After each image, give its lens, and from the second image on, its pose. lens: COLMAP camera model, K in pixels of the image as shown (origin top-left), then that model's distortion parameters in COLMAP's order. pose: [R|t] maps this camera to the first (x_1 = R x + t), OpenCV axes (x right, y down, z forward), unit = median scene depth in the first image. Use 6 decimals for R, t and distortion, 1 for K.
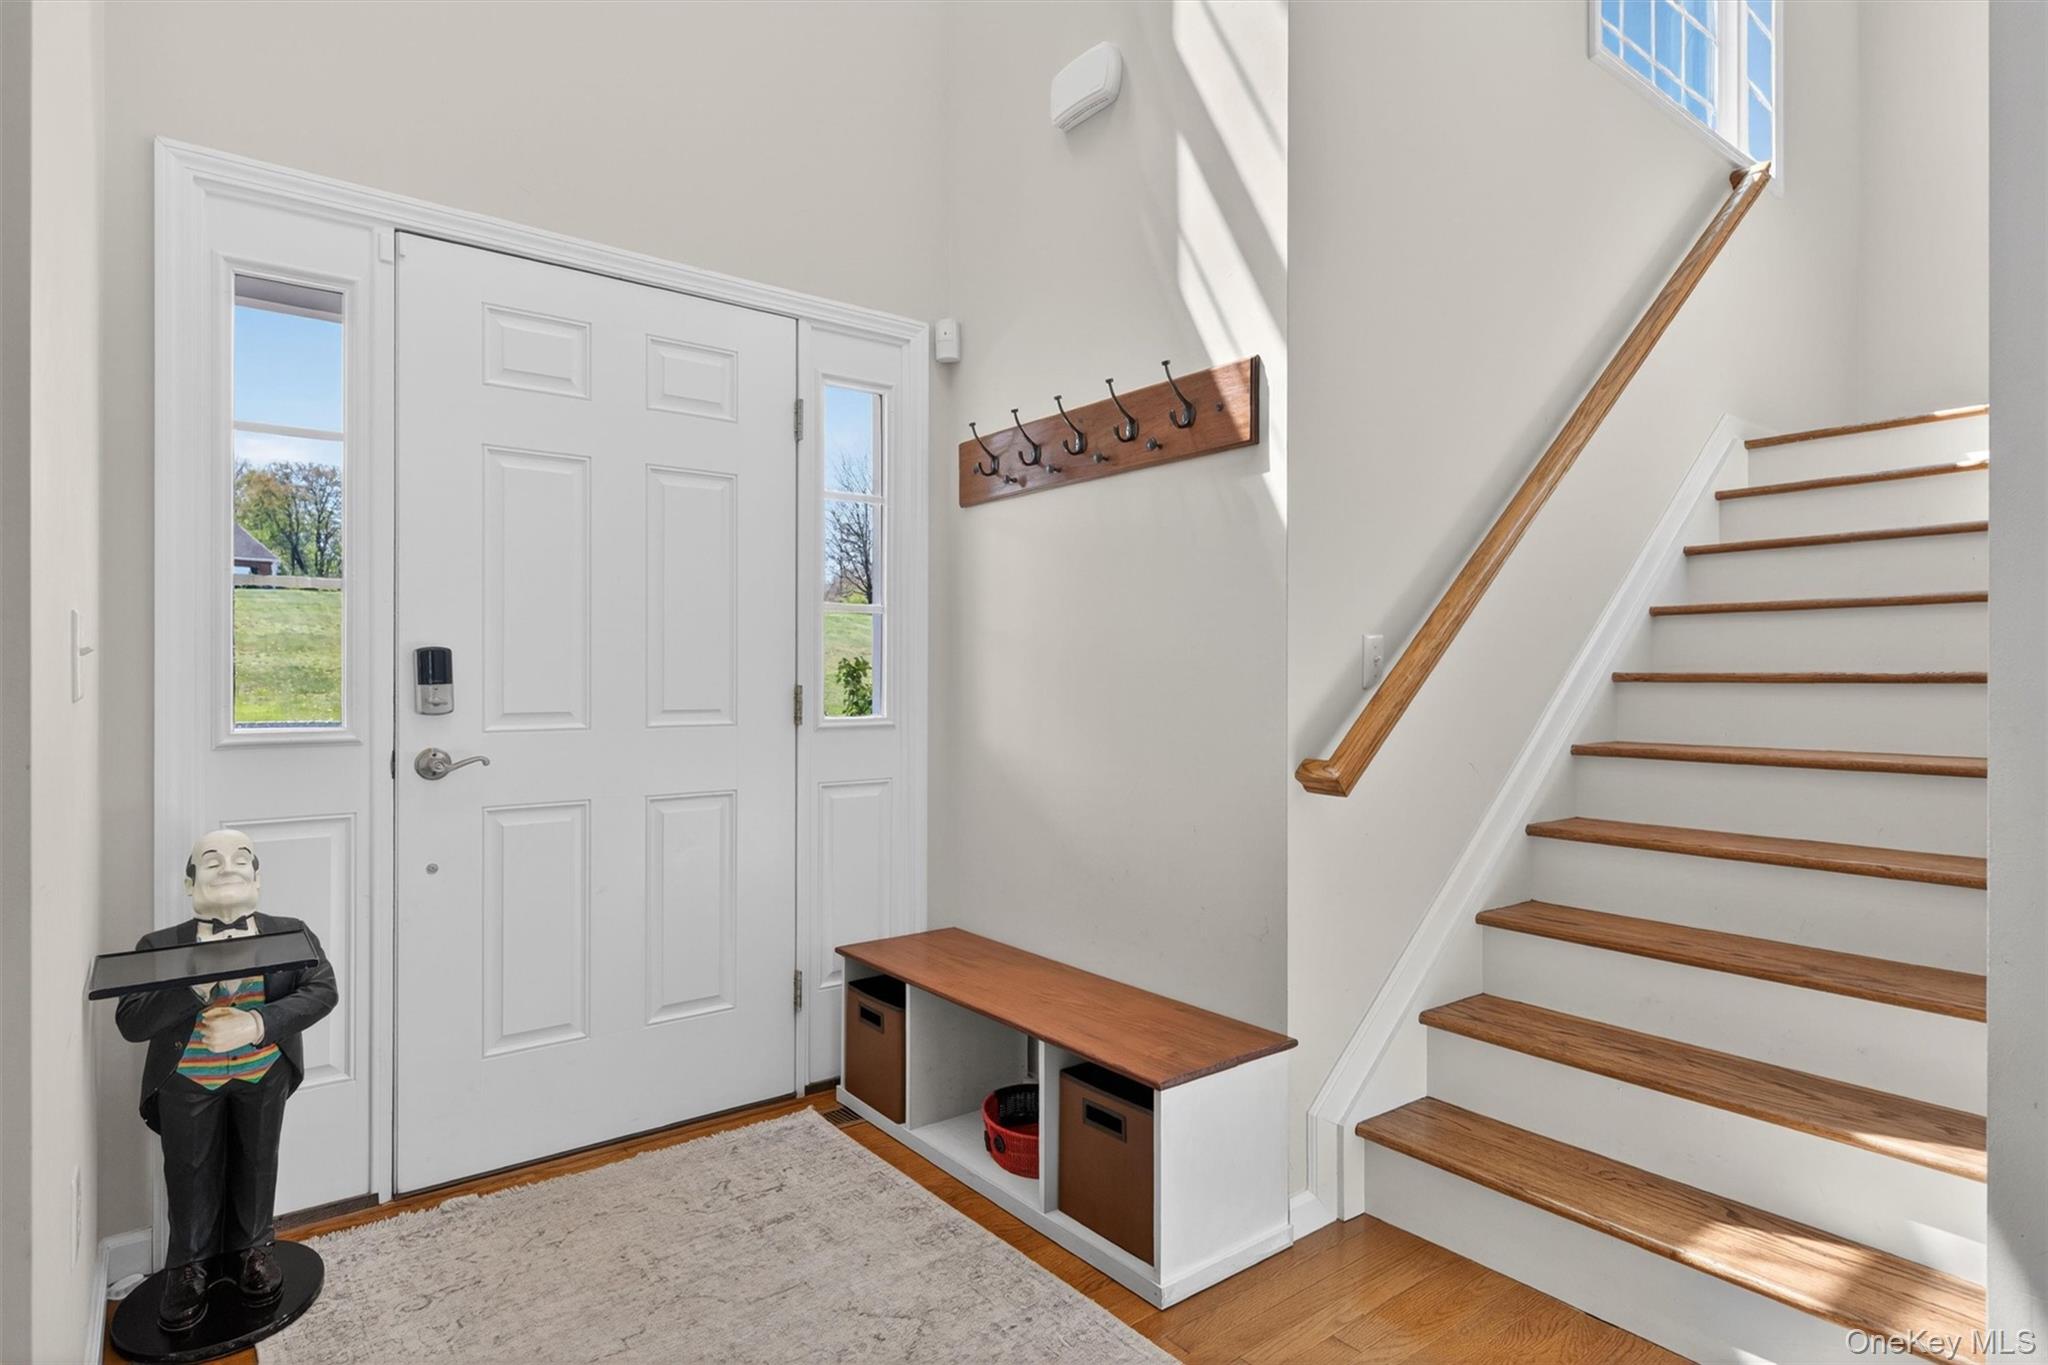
lens RADIAL K [[1083.3, 0, 1024.7], [0, 1083.3, 685.8], [0, 0, 1]] dist [0.006018, 0.002468]
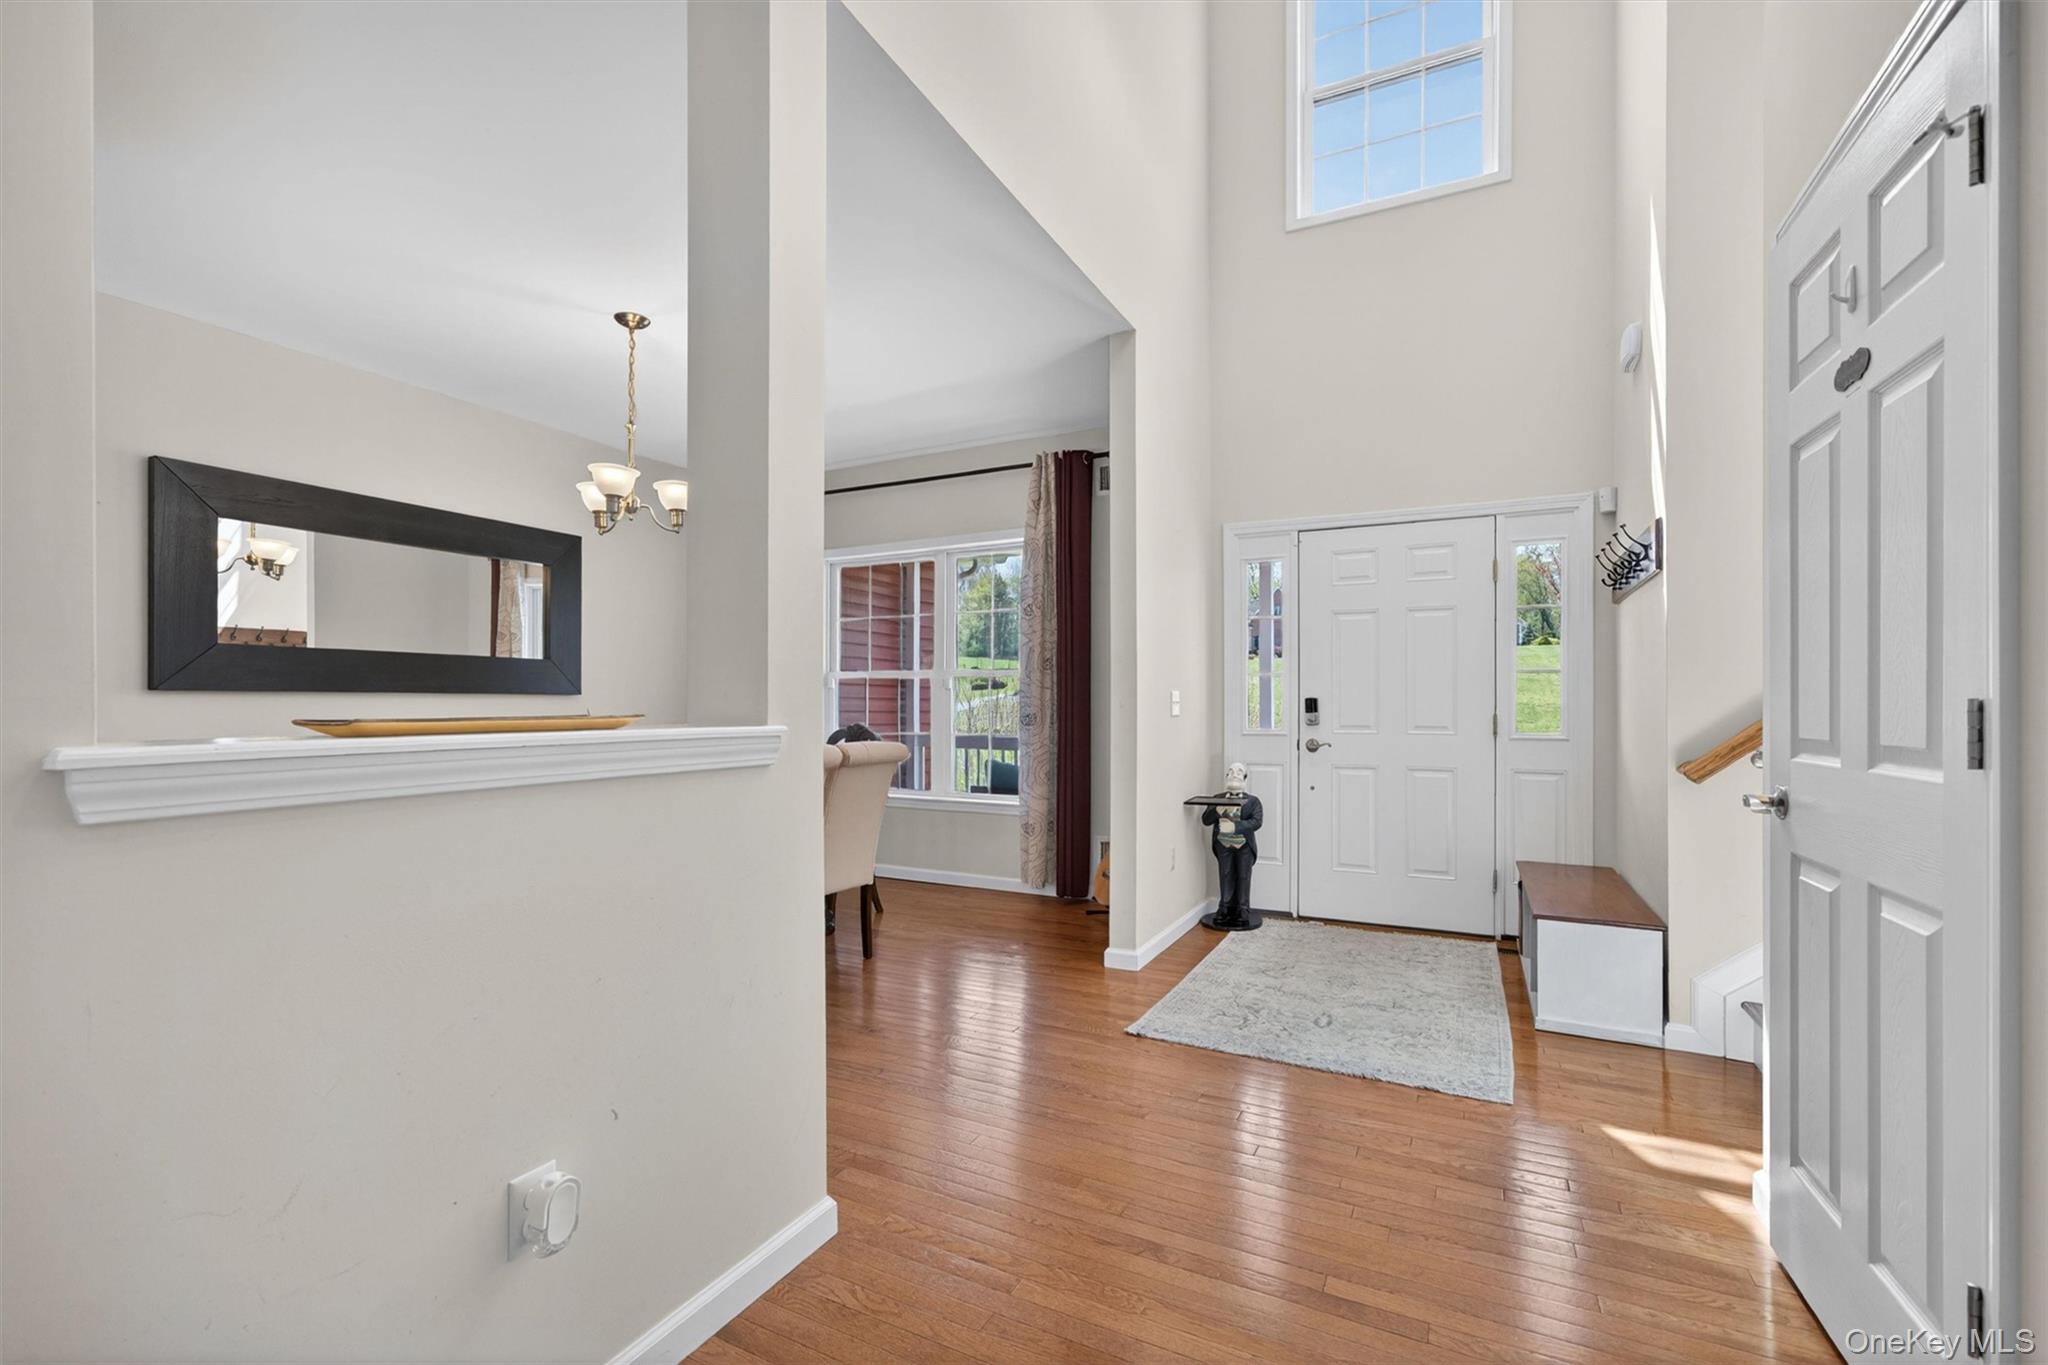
lens RADIAL K [[921.3, 0, 1029.6], [0, 921.3, 695.0], [0, 0, 1]] dist [-0.041344, 0.052676]
pose [[0.438891, -0.015146, -0.898412, 1.042126], [-0.008782, 0.999738, -0.021144, 0.007982], [0.898497, 0.017170, 0.438643, -0.486875]]
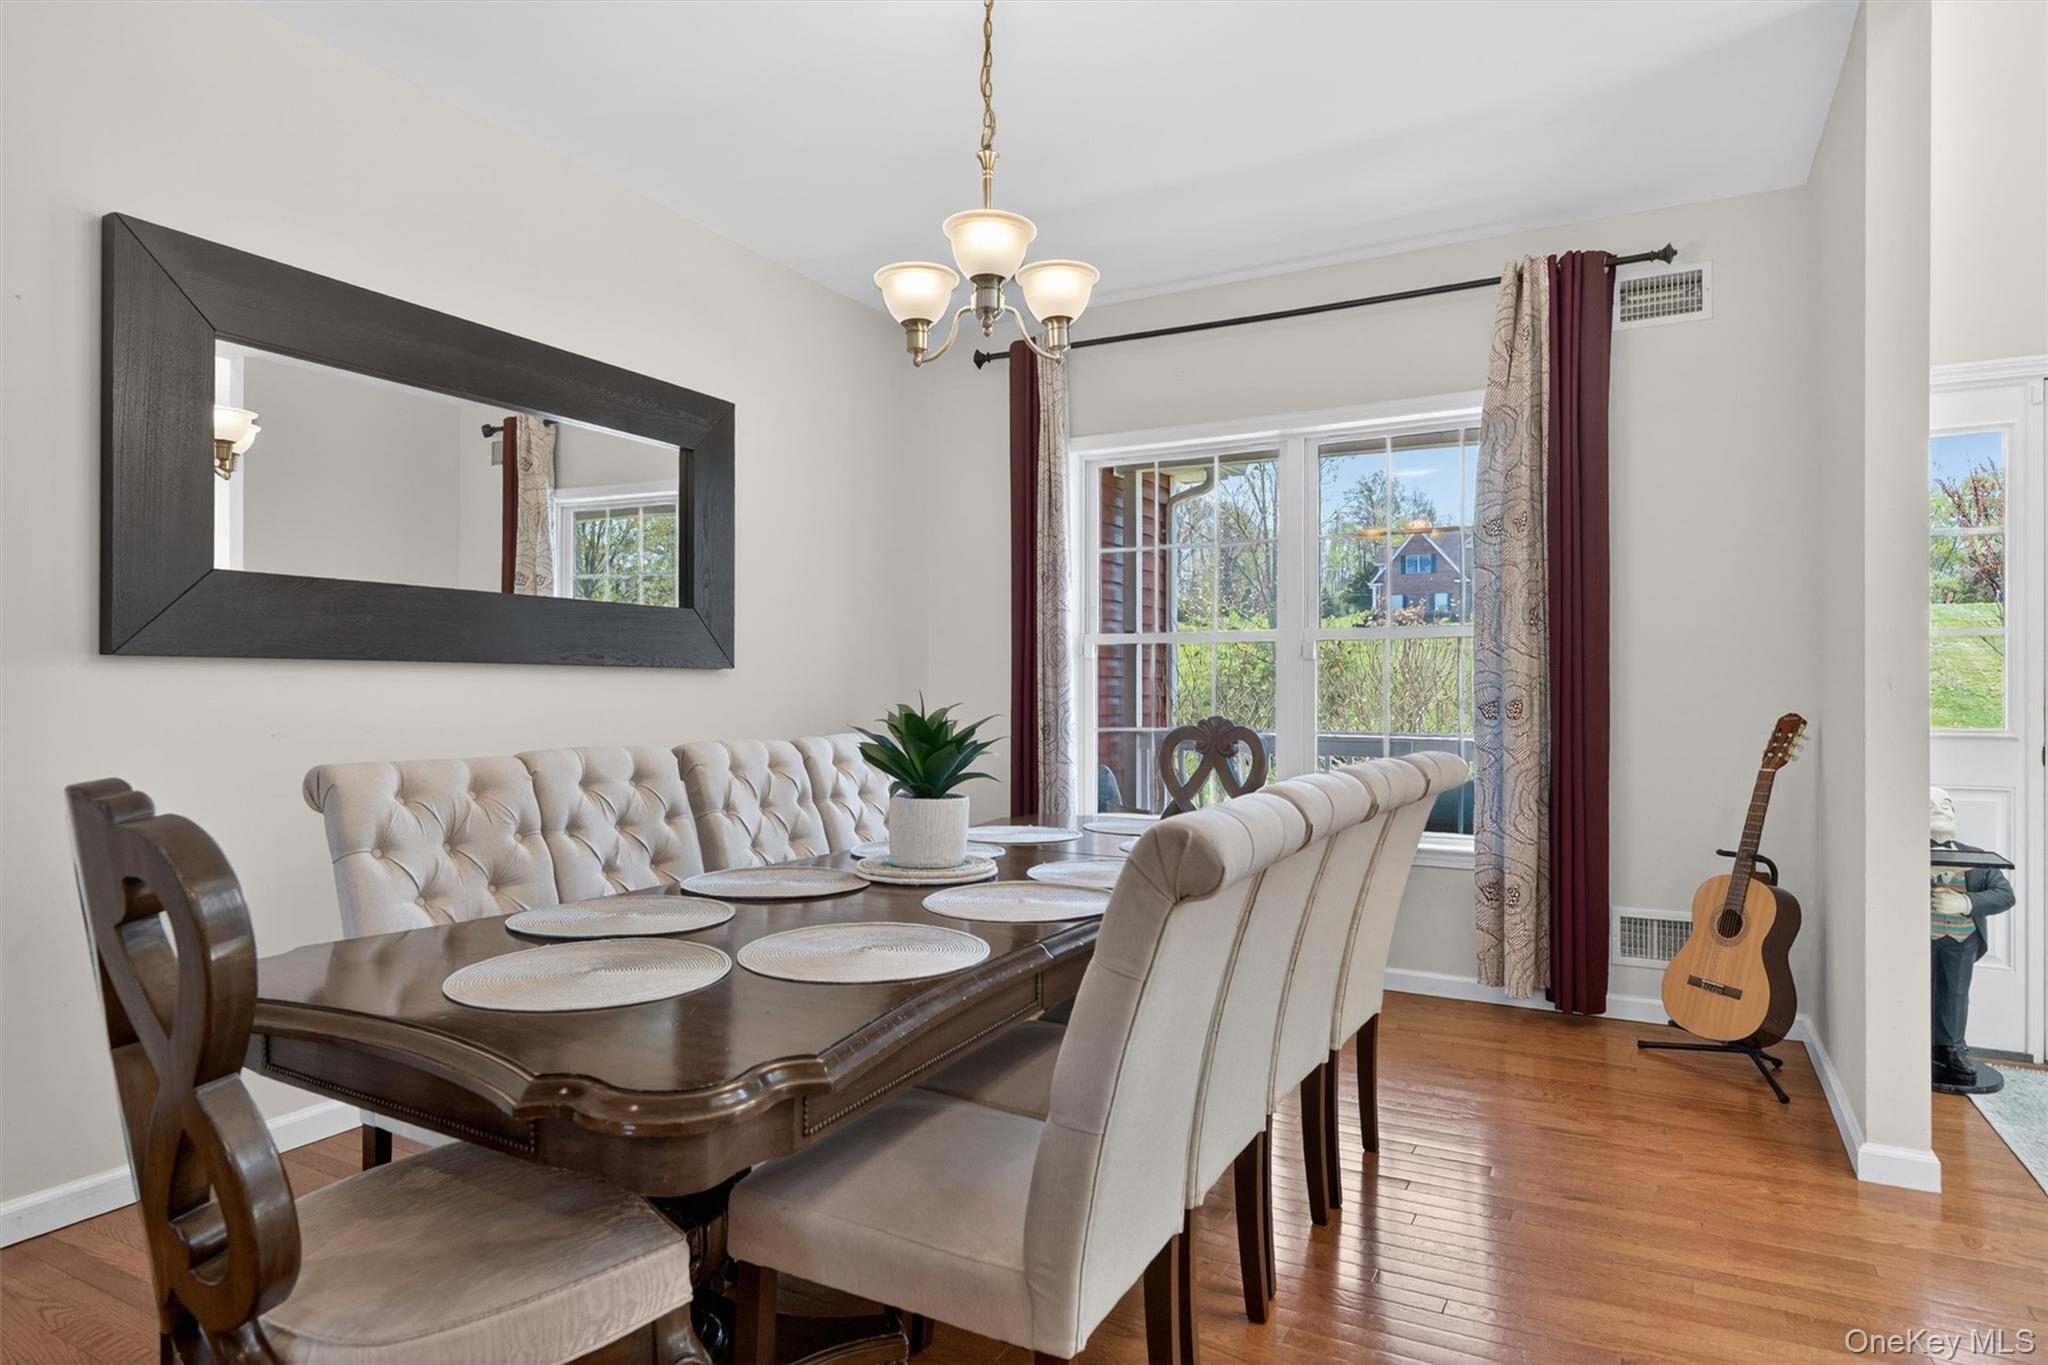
lens RADIAL K [[1181.2, 0, 1024.0], [0, 1181.2, 682.5], [0, 0, 1]] dist [0.025563, 0.001605]
pose [[0.421276, -0.006044, -0.906912, 0.282197], [-0.010445, 0.999879, -0.011516, 0.007817], [0.906872, 0.014324, 0.421162, -0.858485]]
